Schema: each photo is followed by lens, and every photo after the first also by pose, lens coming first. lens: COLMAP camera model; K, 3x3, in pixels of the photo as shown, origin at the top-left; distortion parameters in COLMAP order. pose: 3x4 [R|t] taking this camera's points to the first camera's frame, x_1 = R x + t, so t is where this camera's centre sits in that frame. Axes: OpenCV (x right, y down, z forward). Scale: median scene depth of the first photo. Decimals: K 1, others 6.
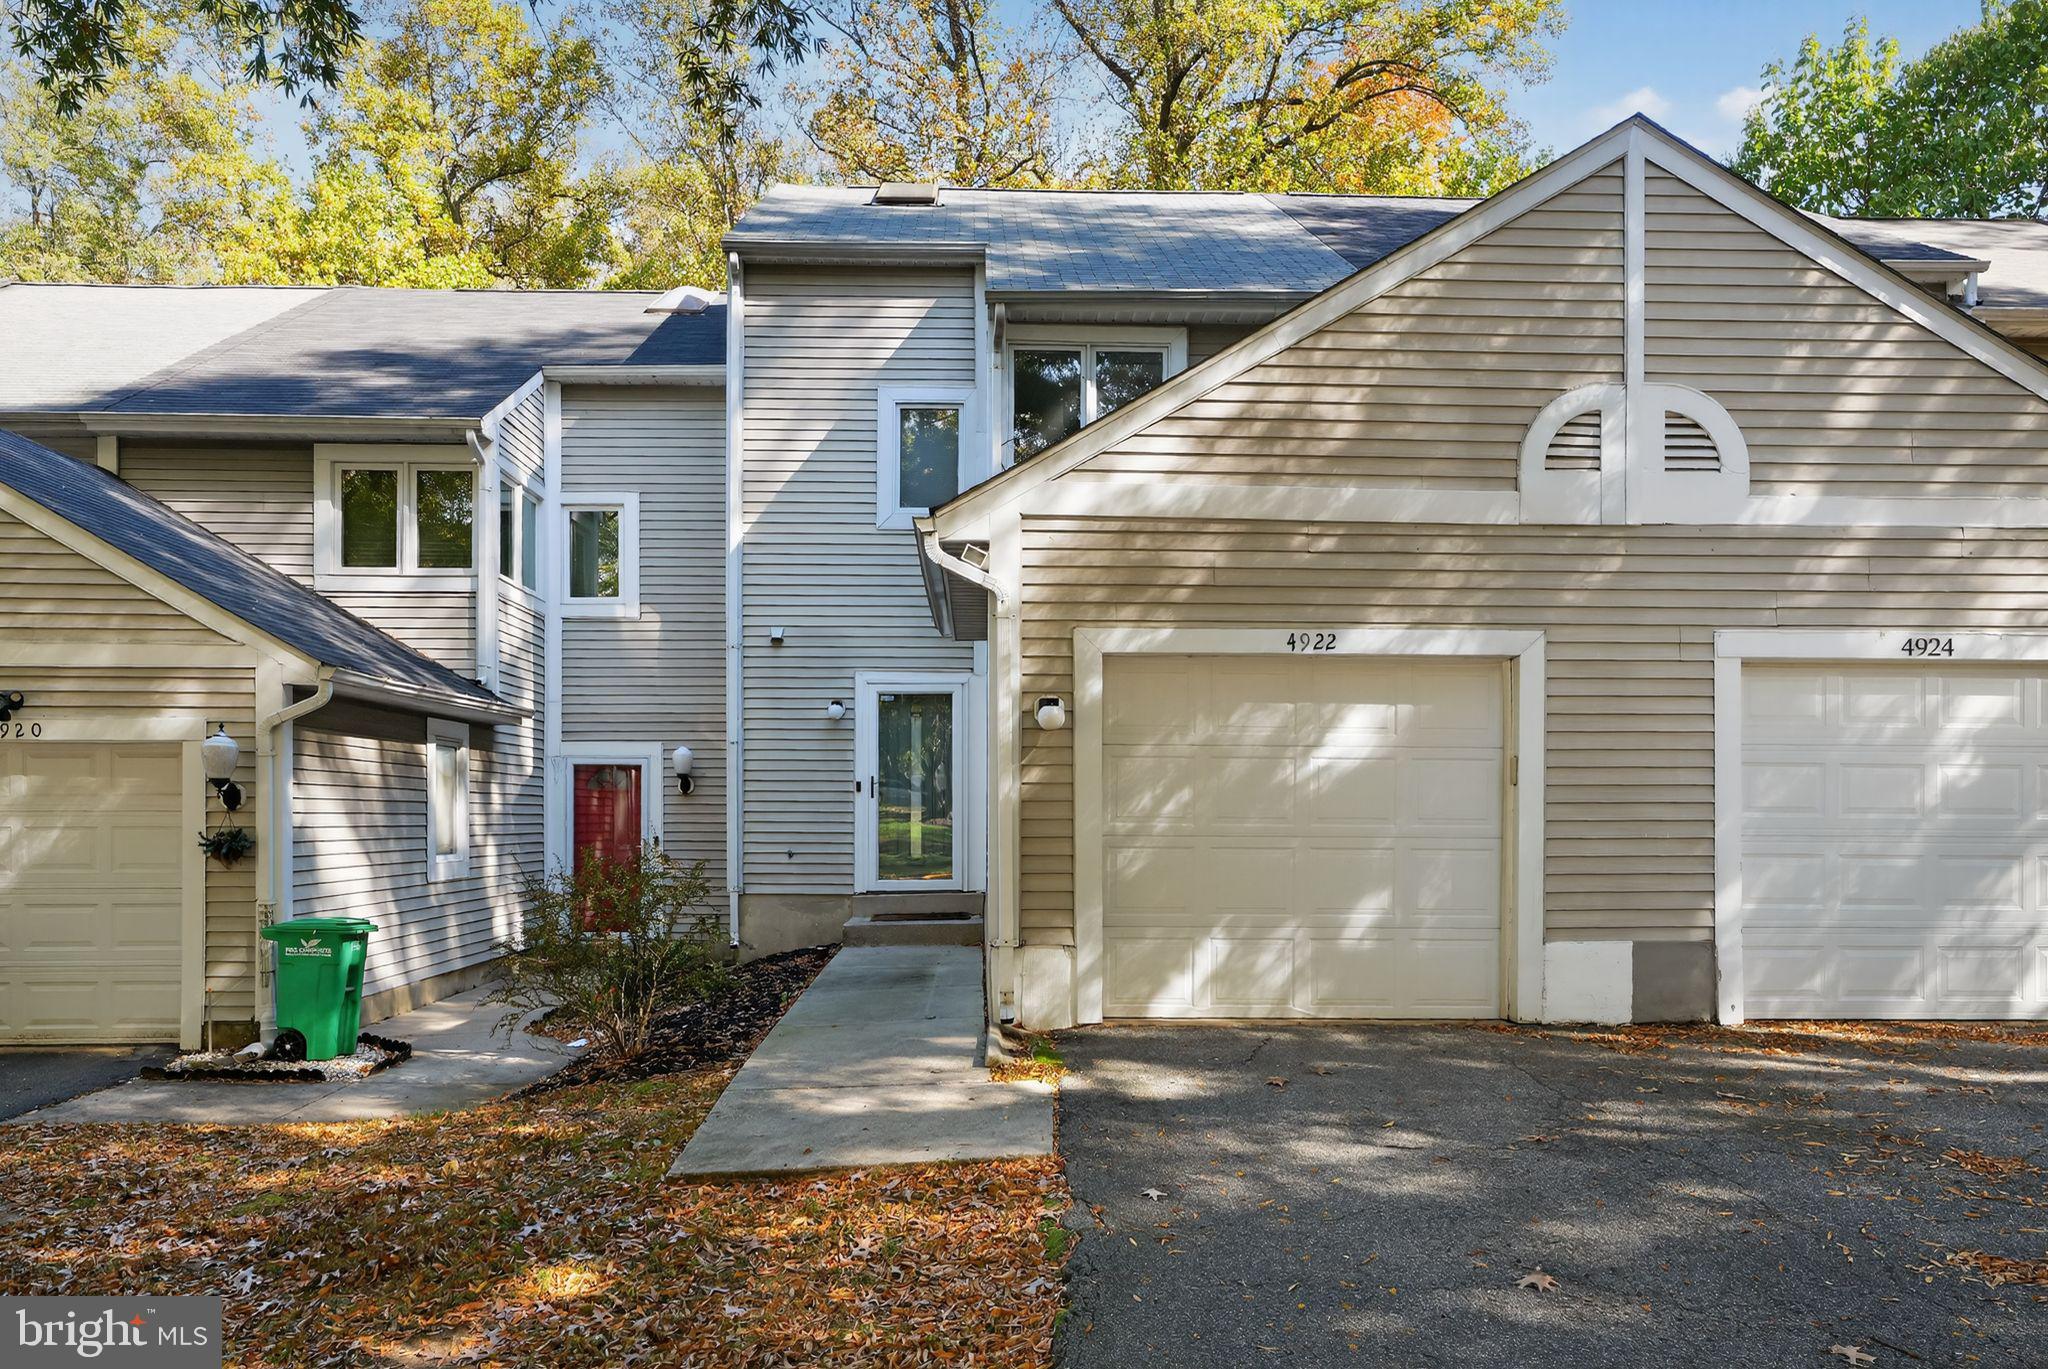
lens RADIAL K [[1468.5, 0, 1024.0], [0, 1468.5, 684.5], [0, 0, 1]] dist [0.000134, 0.004859]
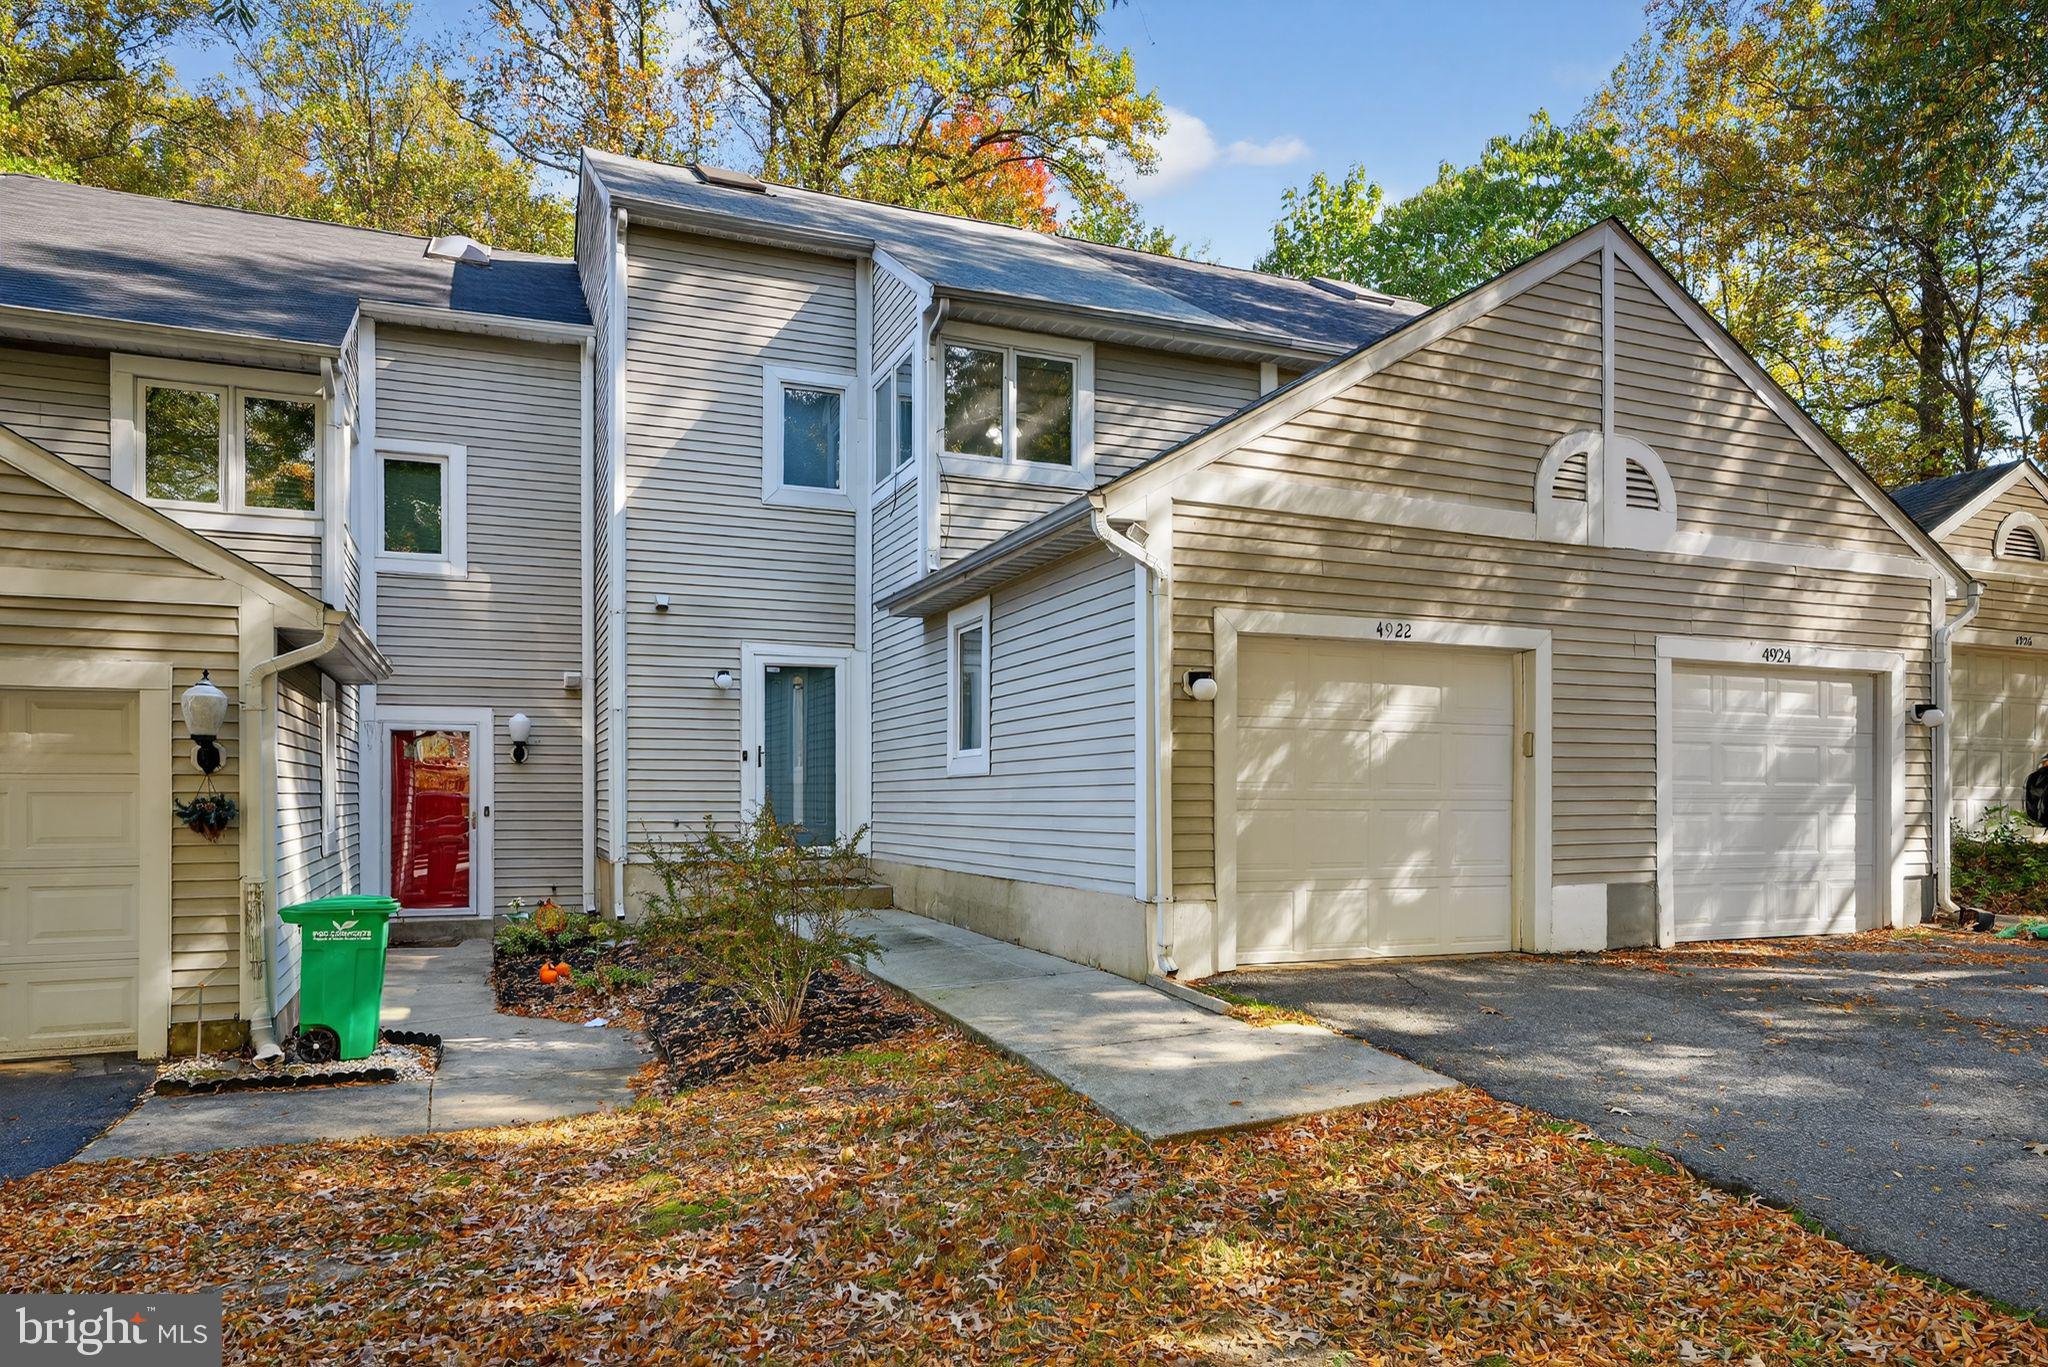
lens RADIAL K [[1313.9, 0, 1024.0], [0, 1313.9, 683.5], [0, 0, 1]] dist [0.000913, 0.001512]
pose [[0.932321, 0.029899, 0.360393, -0.427009], [-0.032470, 0.999472, 0.001081, 0.020060], [-0.360170, -0.012710, 0.932800, 0.139641]]
